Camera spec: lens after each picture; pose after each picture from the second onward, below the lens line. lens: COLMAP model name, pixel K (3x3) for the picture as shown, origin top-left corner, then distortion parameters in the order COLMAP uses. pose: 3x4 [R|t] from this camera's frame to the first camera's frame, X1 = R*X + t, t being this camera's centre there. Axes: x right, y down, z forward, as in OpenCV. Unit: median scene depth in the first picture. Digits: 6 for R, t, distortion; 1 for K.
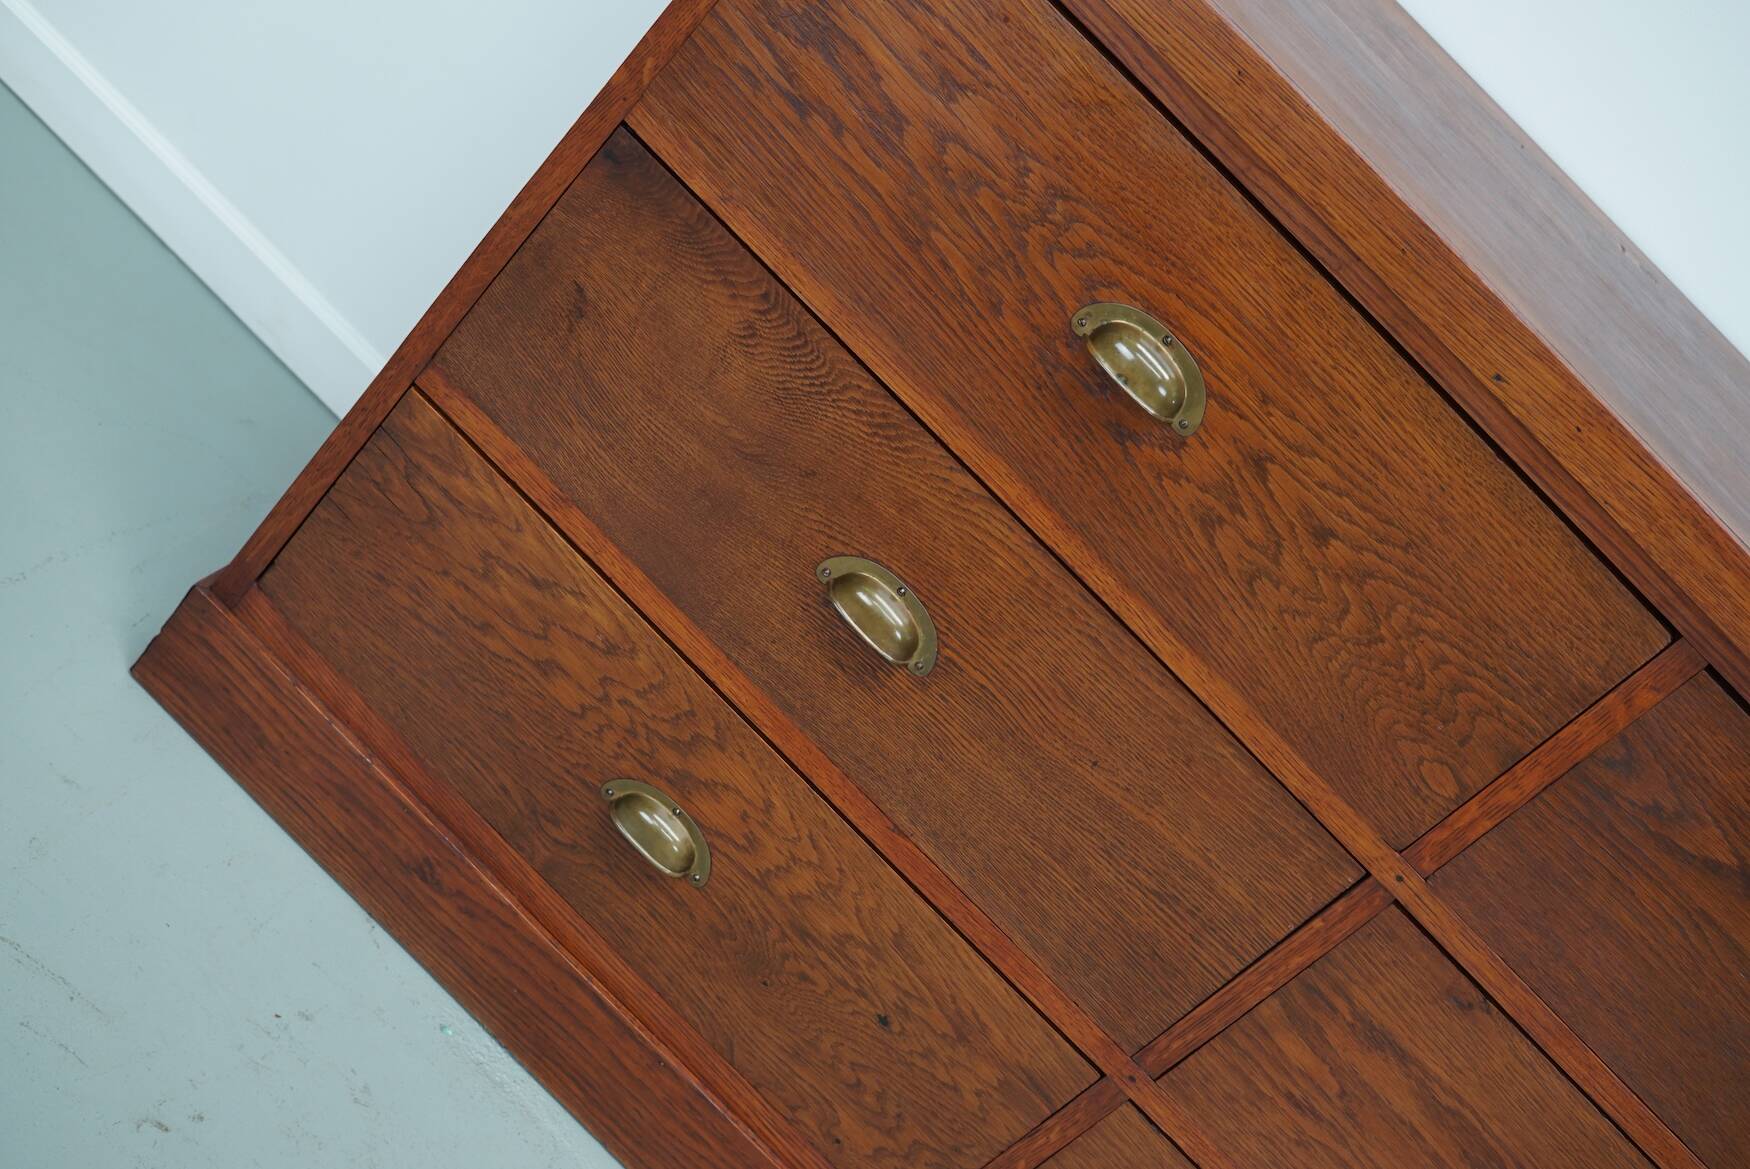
lens RADIAL K [[2246.6, 0, 880.7], [0, 2246.6, 588.6], [0, 0, 1]] dist [-0.090401, 0.000000]
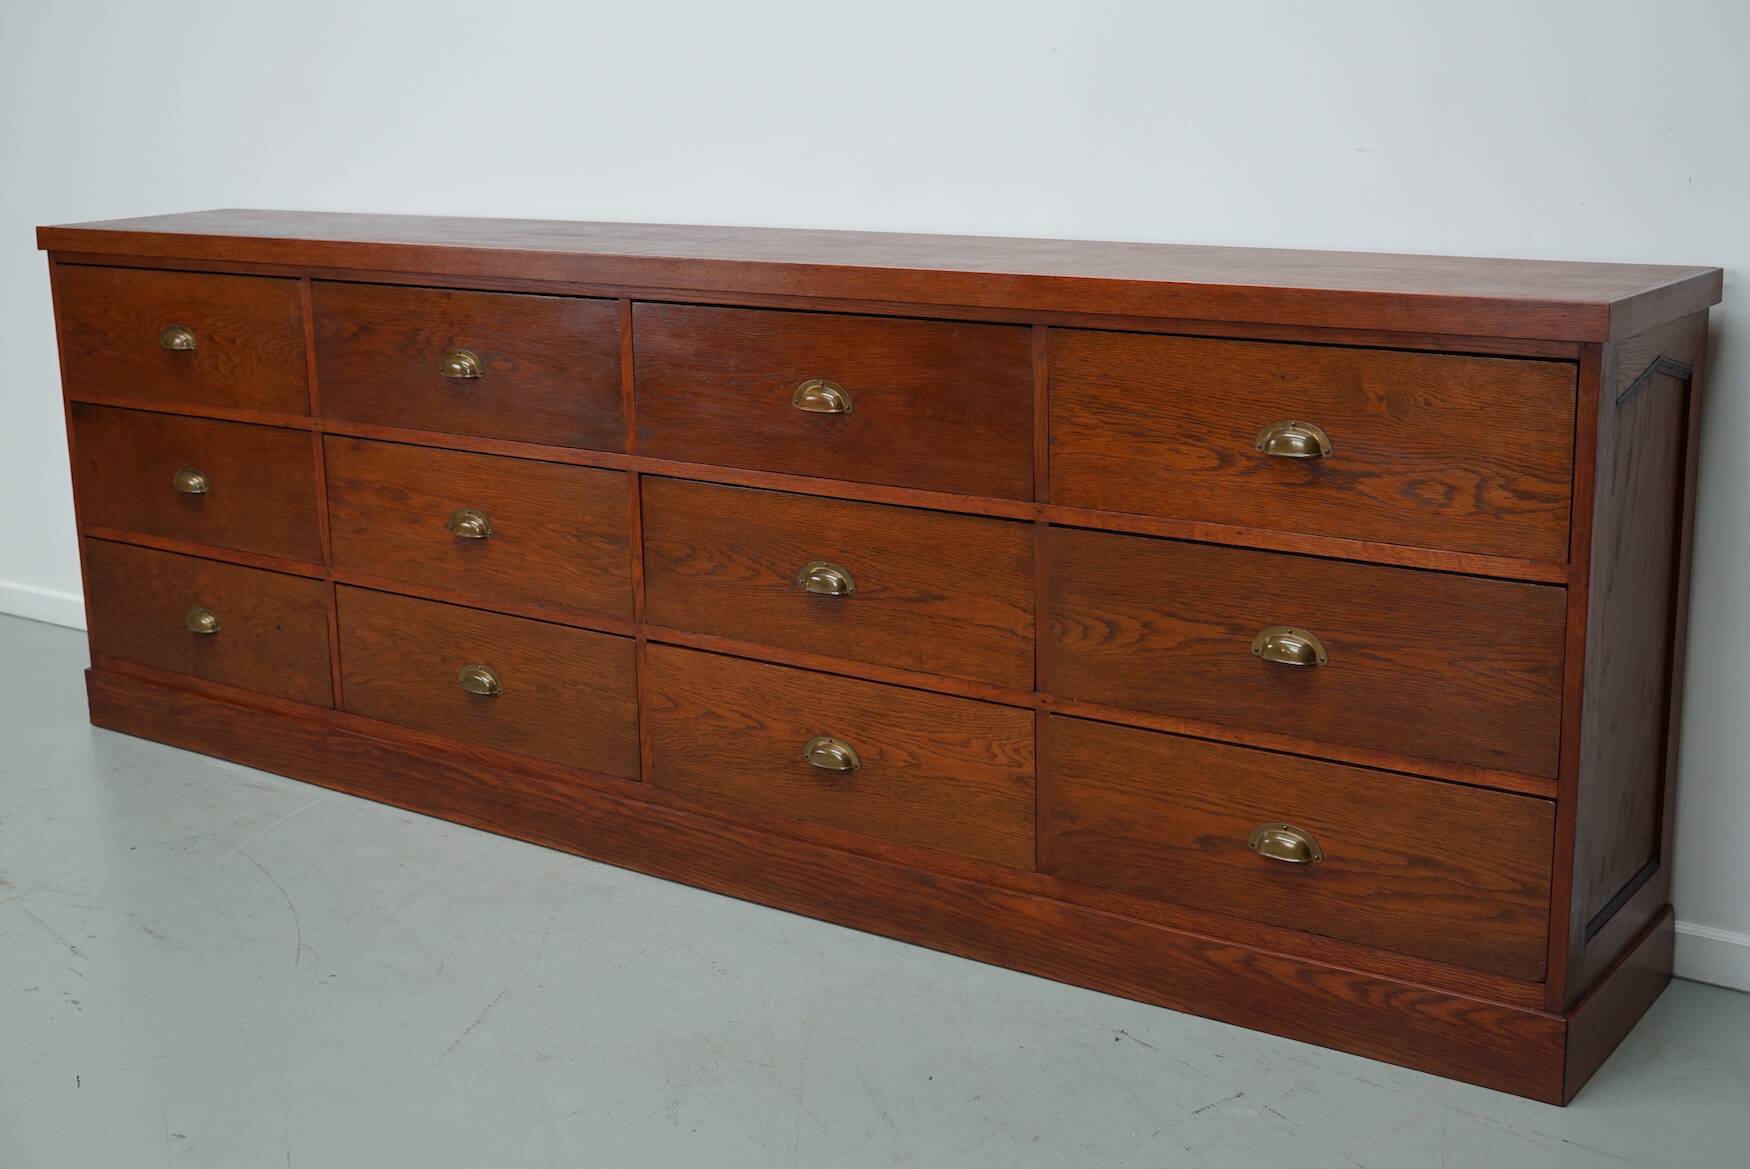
lens RADIAL K [[2246.6, 0, 880.3], [0, 2246.6, 592.7], [0, 0, 1]] dist [-0.090401, 0.000000]
pose [[0.757399, -0.585317, -0.289396, 1.372960], [0.382523, 0.756943, -0.529824, 1.913778], [0.529171, 0.290587, 0.797206, -0.664181]]
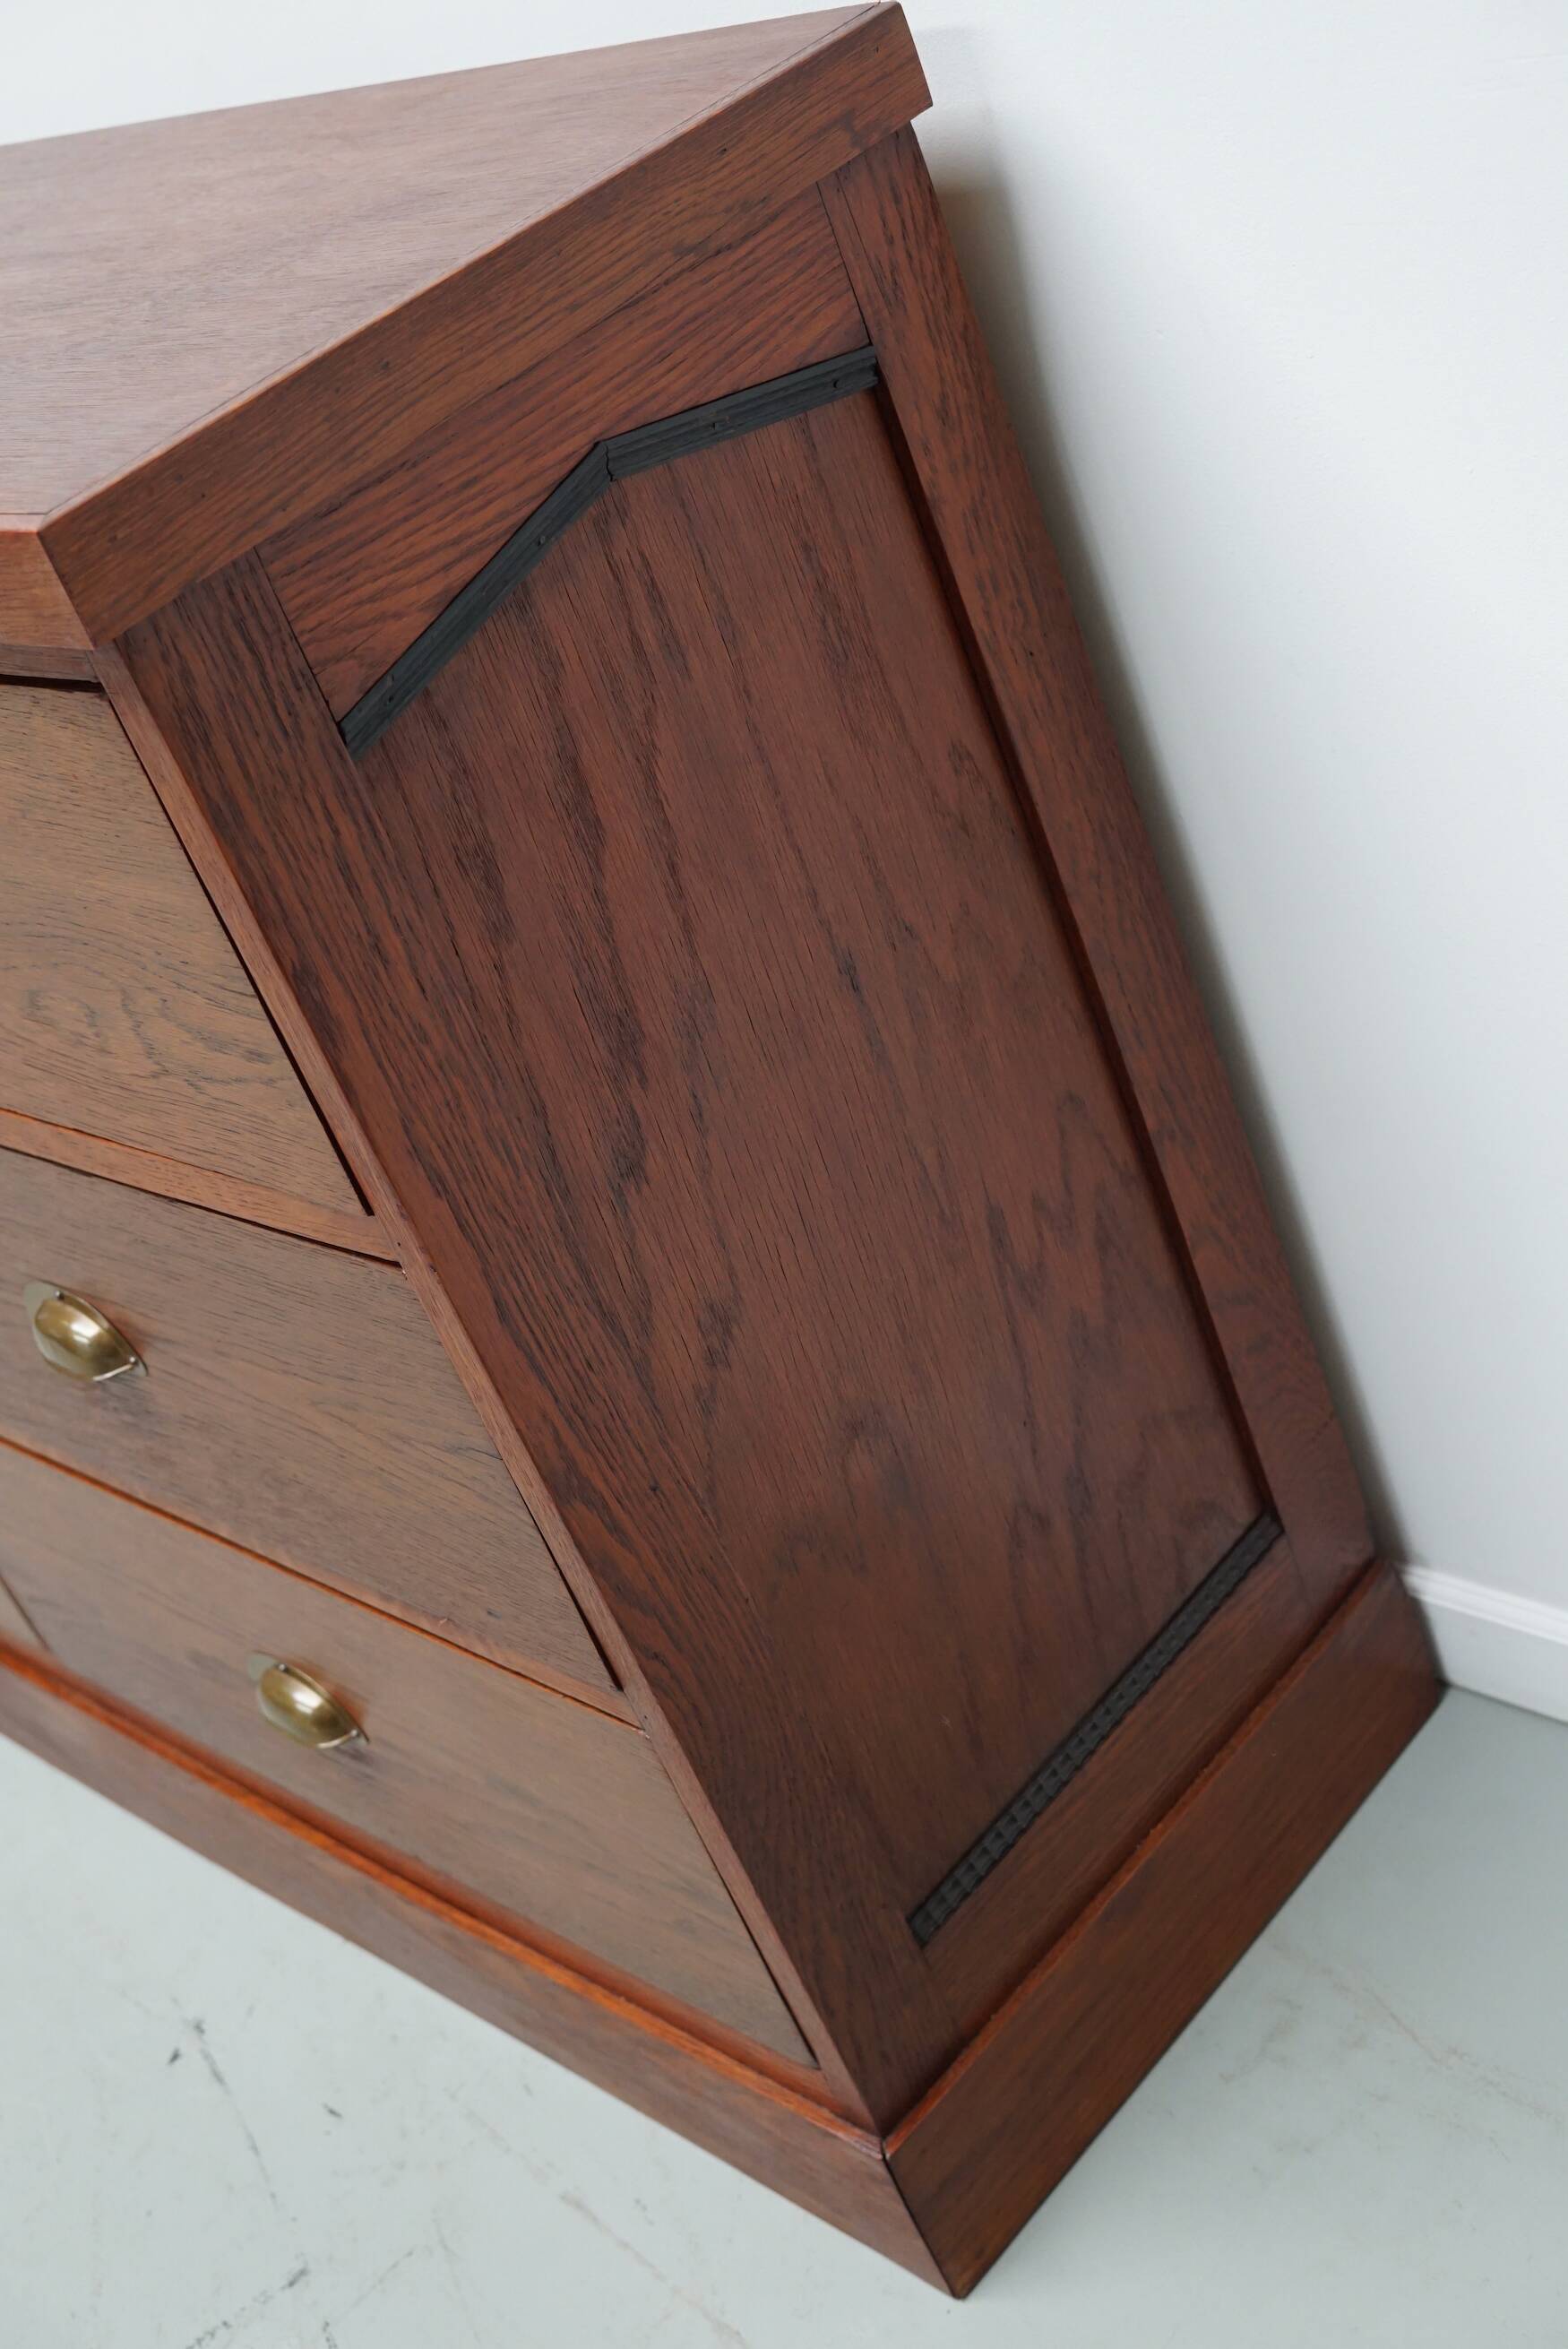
lens RADIAL K [[3015.2, 0, 776.1], [0, 3015.2, 1167.8], [0, 0, 1]] dist [-0.090401, 0.000000]
pose [[0.493392, -0.573955, -0.653560, 1.868806], [0.463901, 0.809238, -0.360459, 1.500075], [0.735772, -0.125340, 0.665529, 0.566058]]
